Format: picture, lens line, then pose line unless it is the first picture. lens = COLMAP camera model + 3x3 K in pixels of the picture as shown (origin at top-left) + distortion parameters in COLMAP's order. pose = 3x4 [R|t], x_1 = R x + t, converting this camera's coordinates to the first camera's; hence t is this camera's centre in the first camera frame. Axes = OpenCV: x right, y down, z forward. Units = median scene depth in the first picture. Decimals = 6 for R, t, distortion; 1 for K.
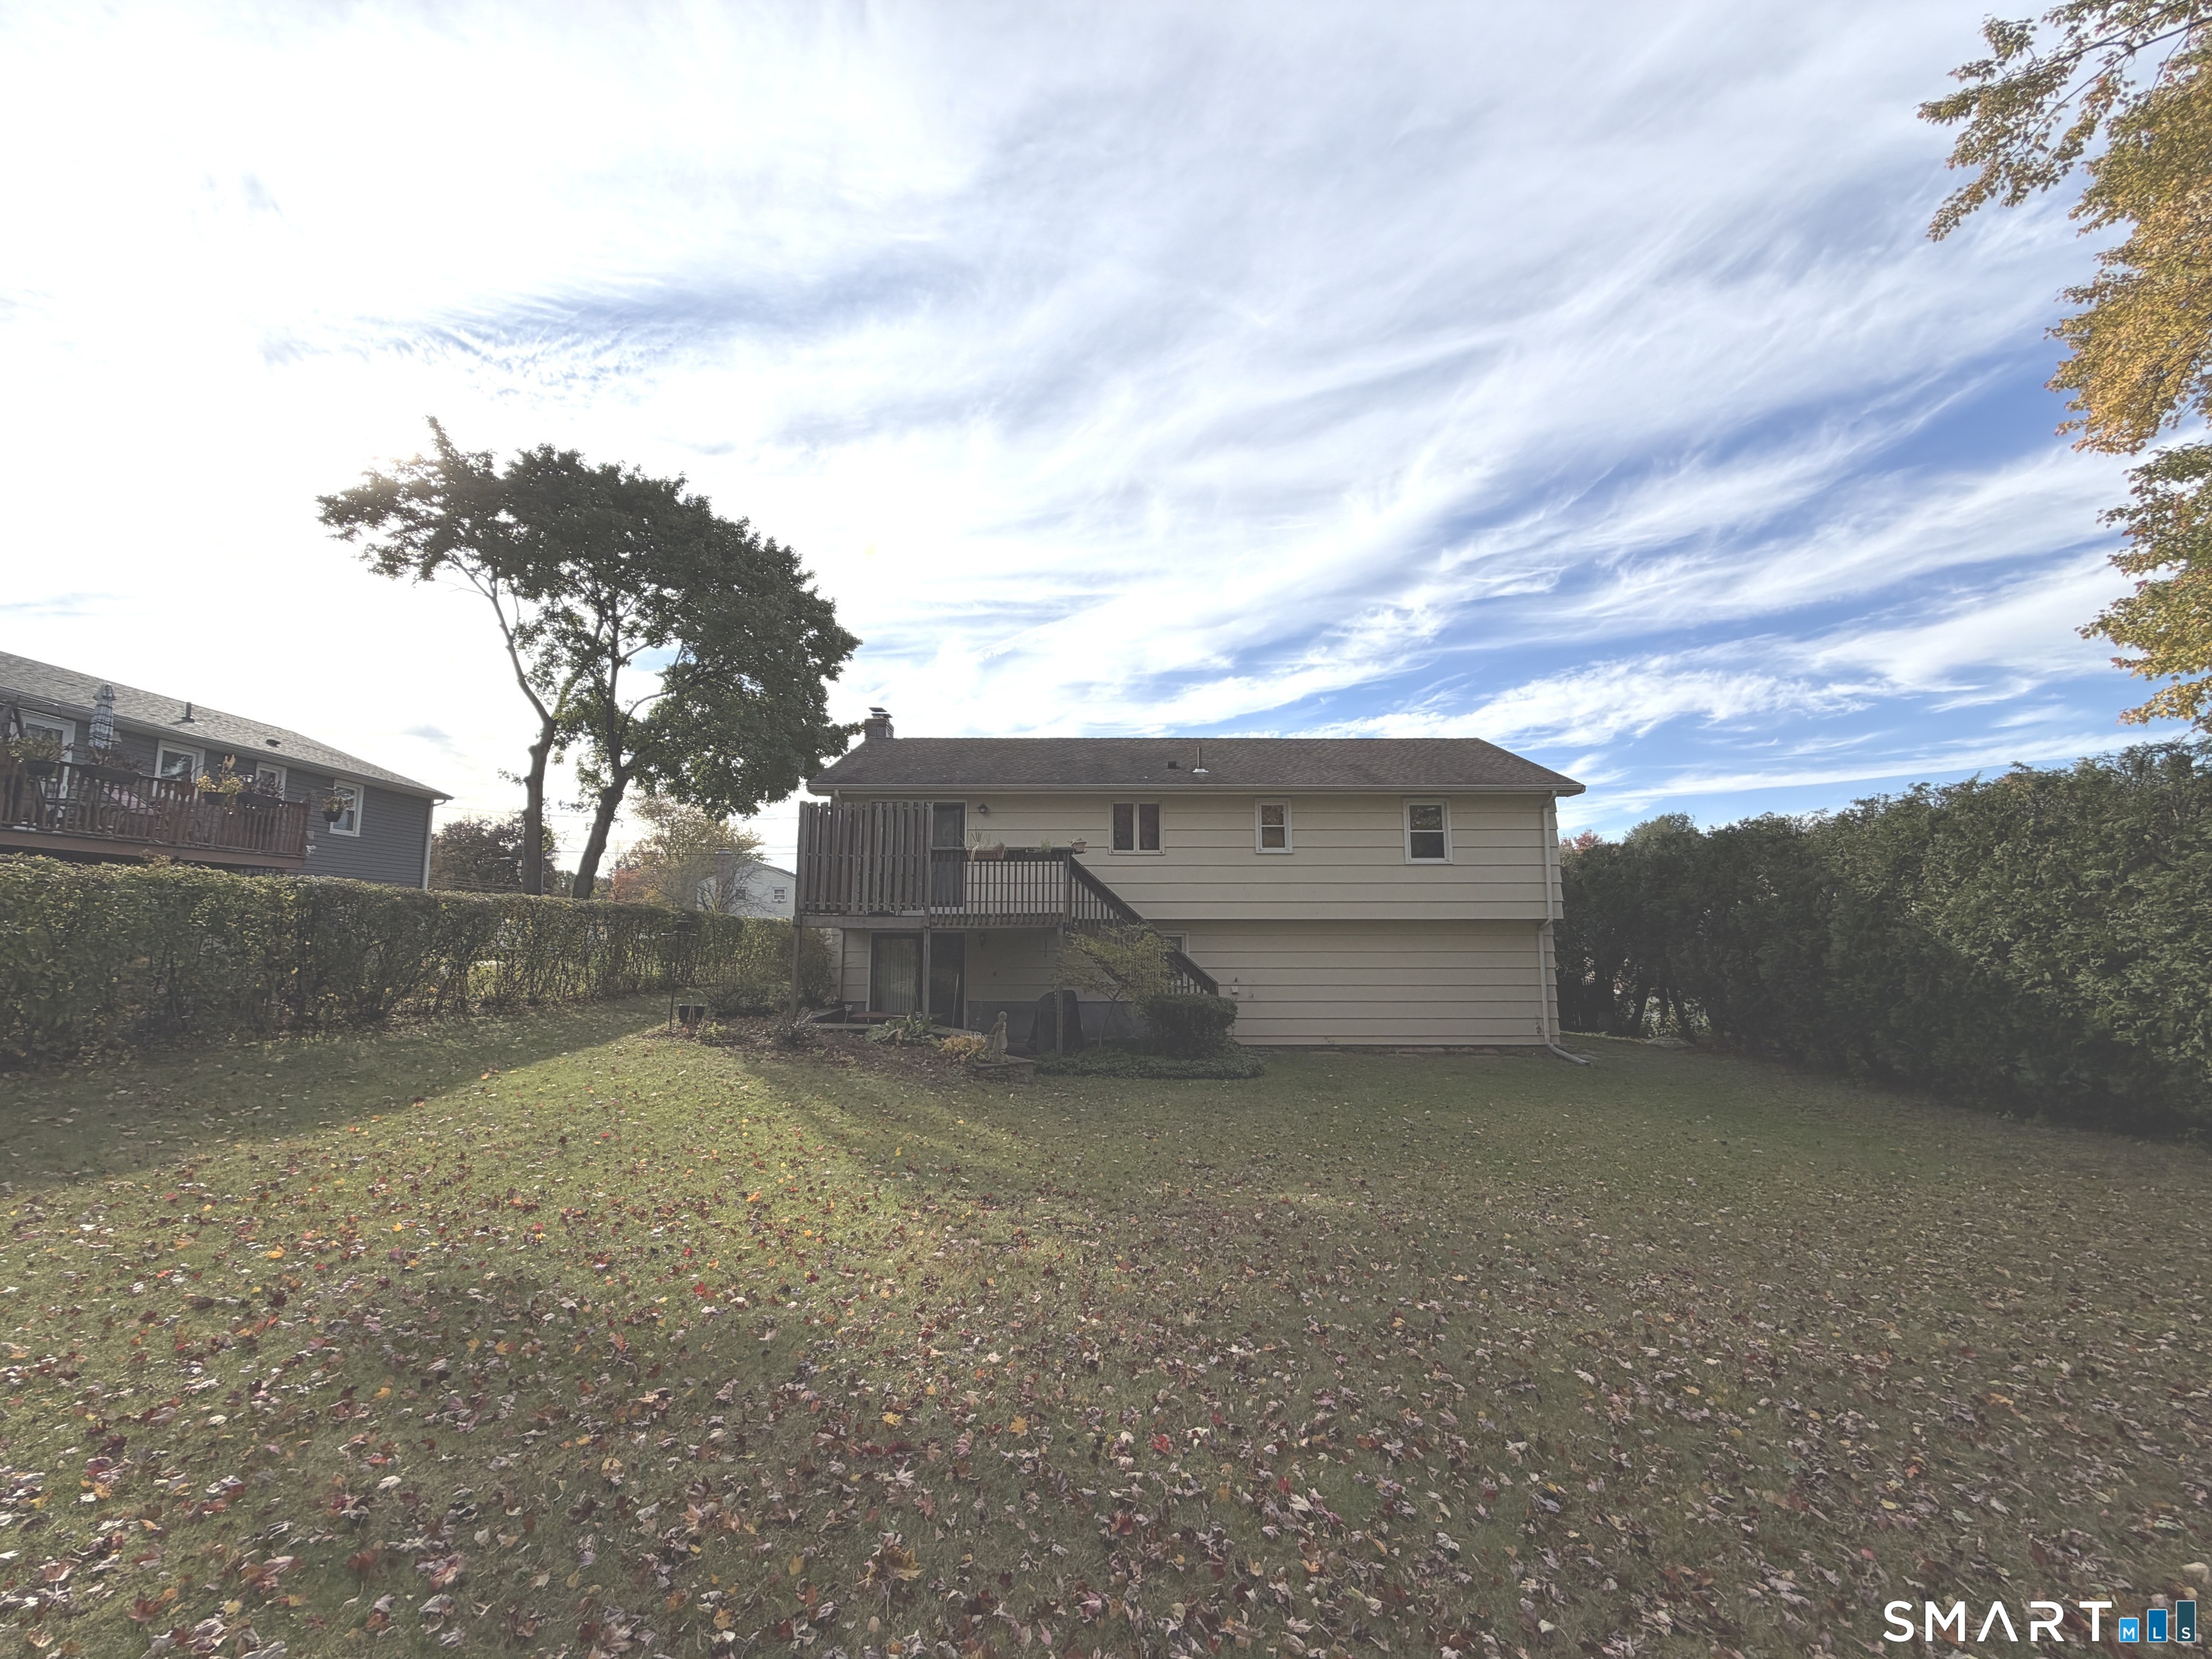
lens RADIAL K [[905.1, 0, 1101.7], [0, 905.1, 798.8], [0, 0, 1]] dist [-0.002536, 0.001021]
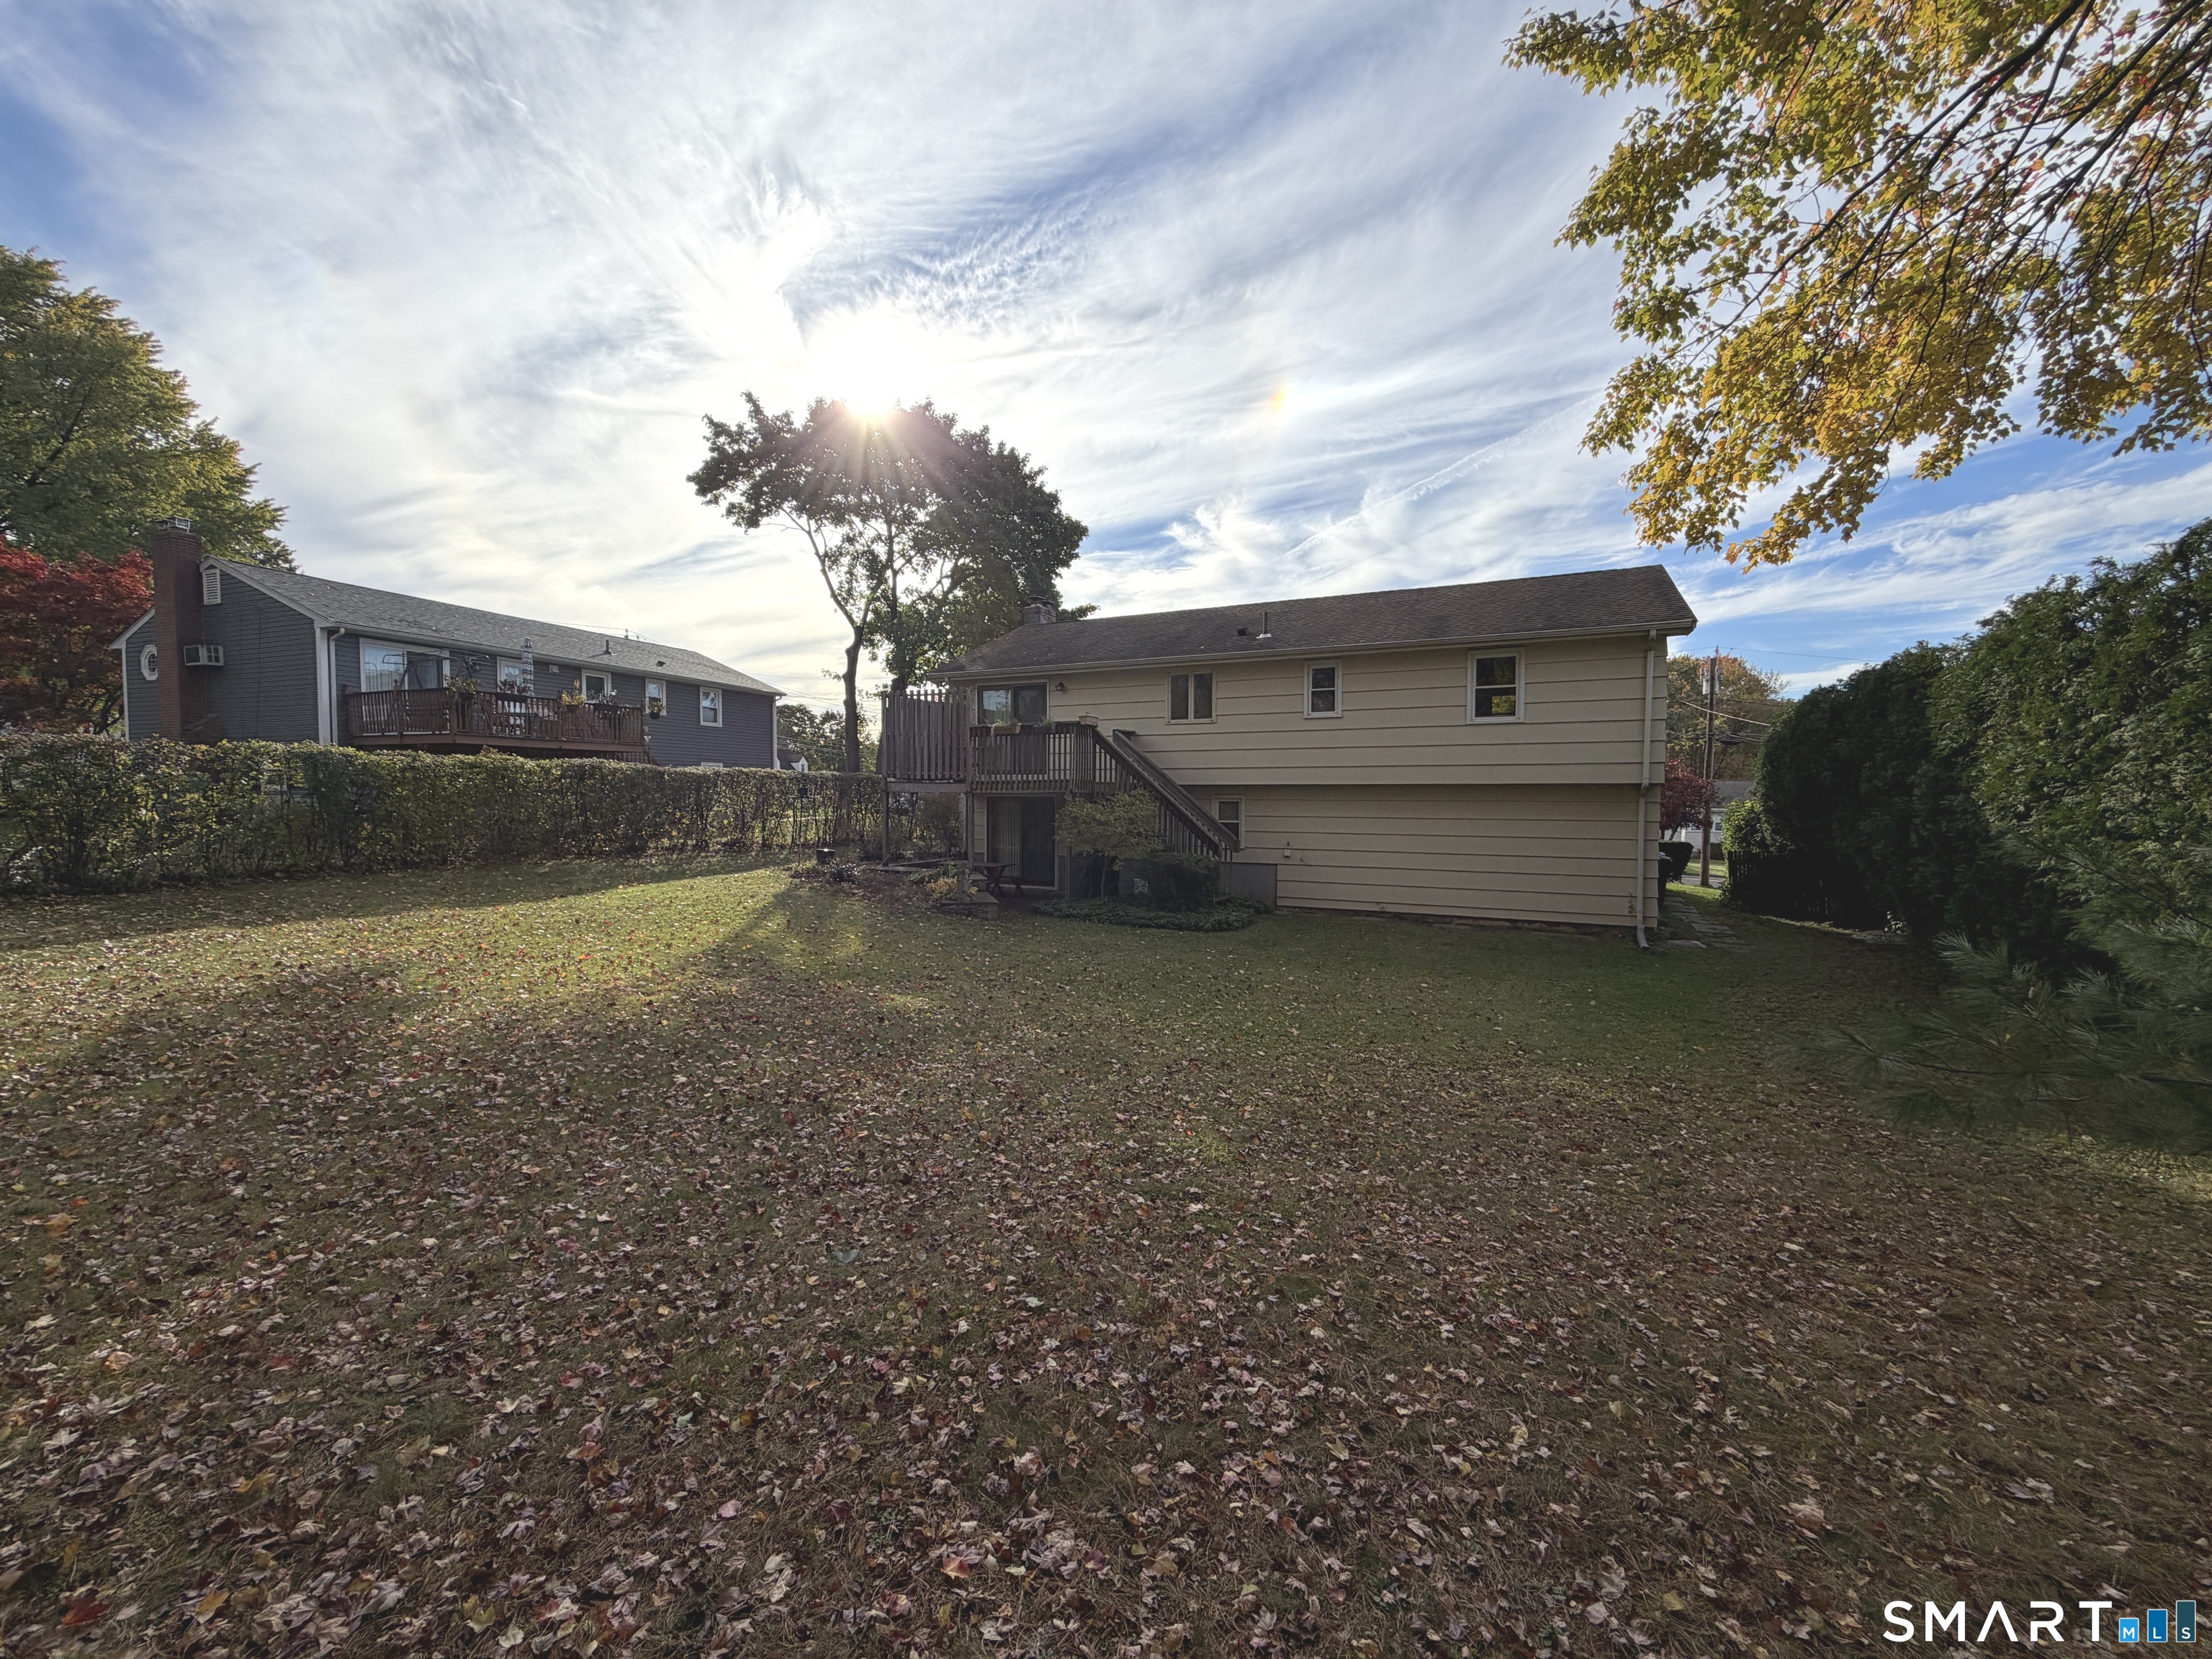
lens RADIAL K [[905.1, 0, 1081.9], [0, 905.1, 823.8], [0, 0, 1]] dist [-0.002536, 0.001021]
pose [[0.883301, 0.020386, -0.468363, 0.419618], [0.063820, 0.984525, 0.163212, -0.003471], [0.464442, -0.174056, 0.868330, 0.005206]]
